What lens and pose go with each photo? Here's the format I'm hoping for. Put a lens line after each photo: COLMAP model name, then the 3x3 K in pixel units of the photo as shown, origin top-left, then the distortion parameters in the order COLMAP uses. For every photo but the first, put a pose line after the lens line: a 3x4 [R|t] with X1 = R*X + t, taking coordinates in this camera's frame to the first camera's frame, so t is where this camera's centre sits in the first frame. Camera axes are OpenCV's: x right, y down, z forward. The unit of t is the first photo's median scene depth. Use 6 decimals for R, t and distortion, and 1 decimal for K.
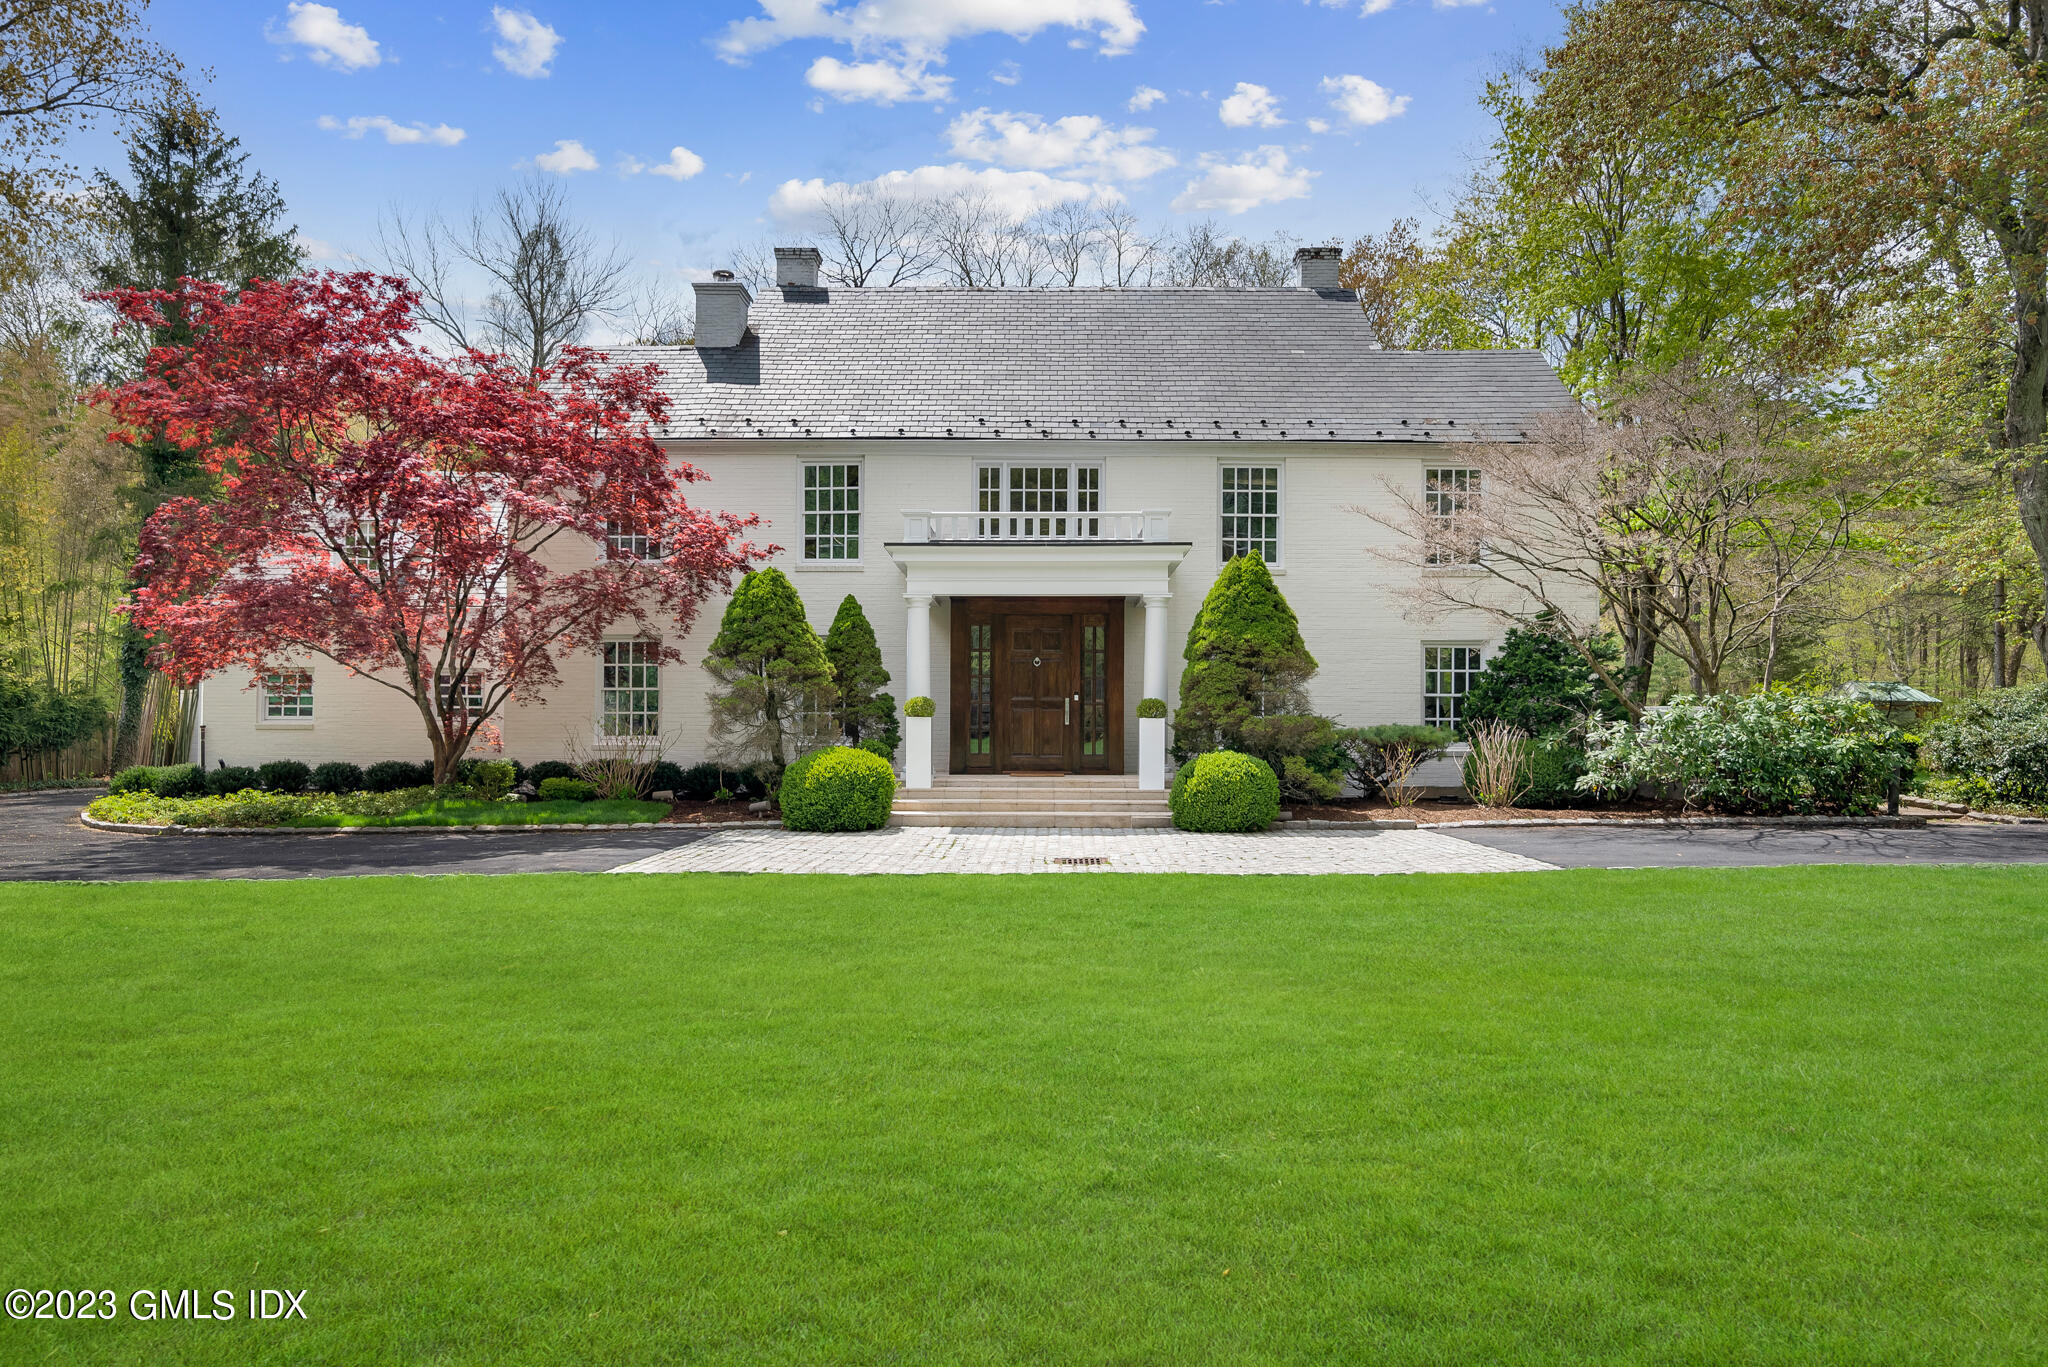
lens RADIAL K [[1232.4, 0, 1024.4], [0, 1232.4, 684.7], [0, 0, 1]] dist [-0.006355, 0.002594]
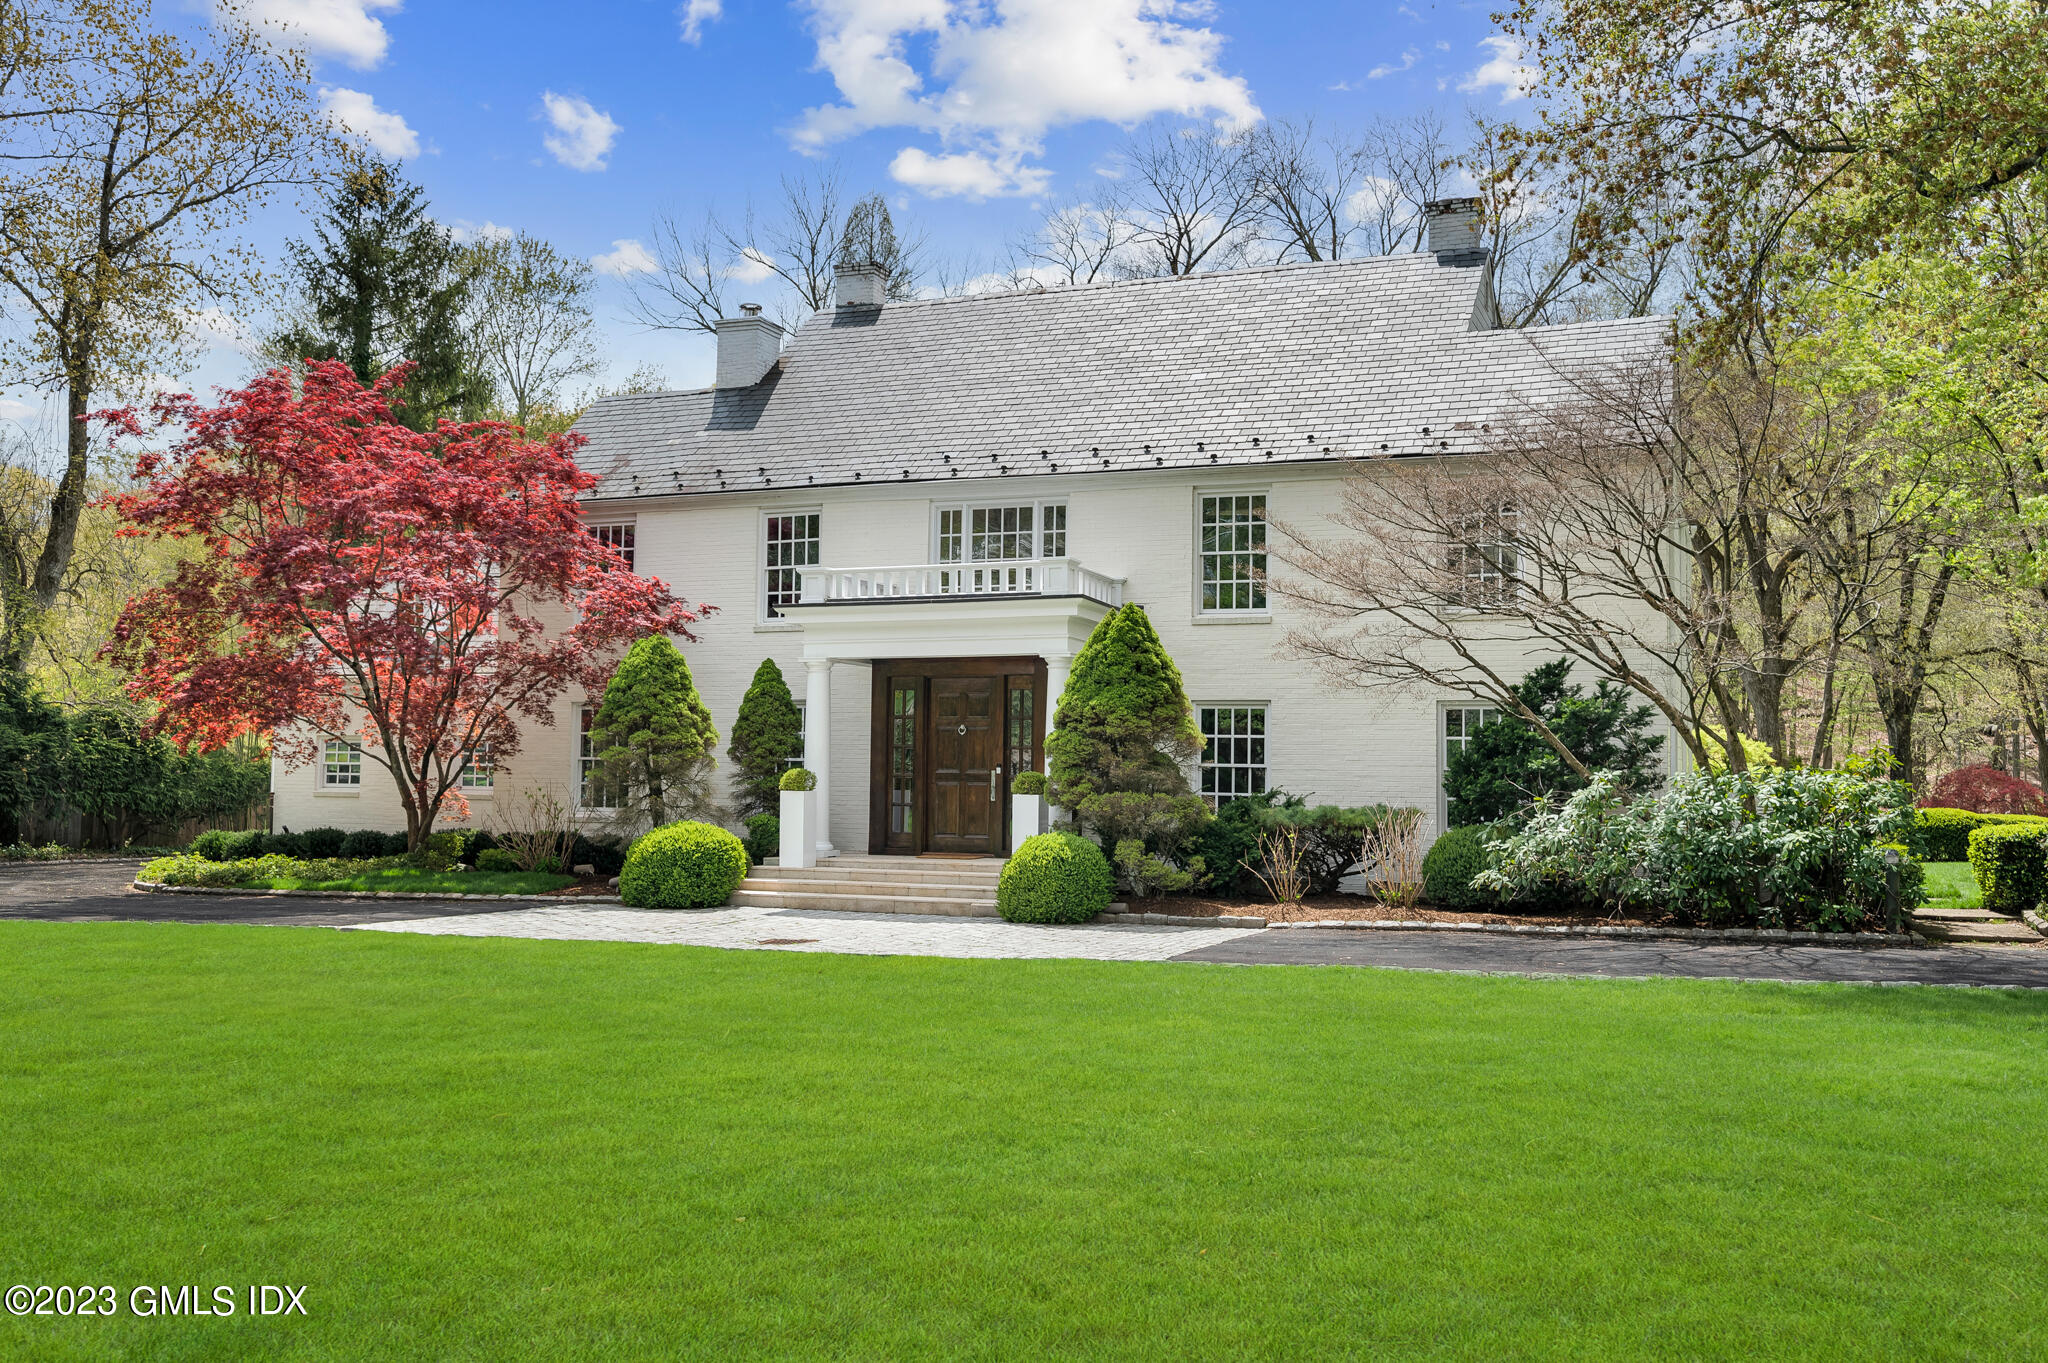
lens RADIAL K [[1669.8, 0, 1024.0], [0, 1669.8, 683.7], [0, 0, 1]] dist [-0.007511, -0.011064]
pose [[0.941165, -0.013008, -0.337698, 0.430636], [0.001343, 0.999395, -0.034753, -0.009200], [0.337946, 0.032255, 0.940613, -0.112715]]
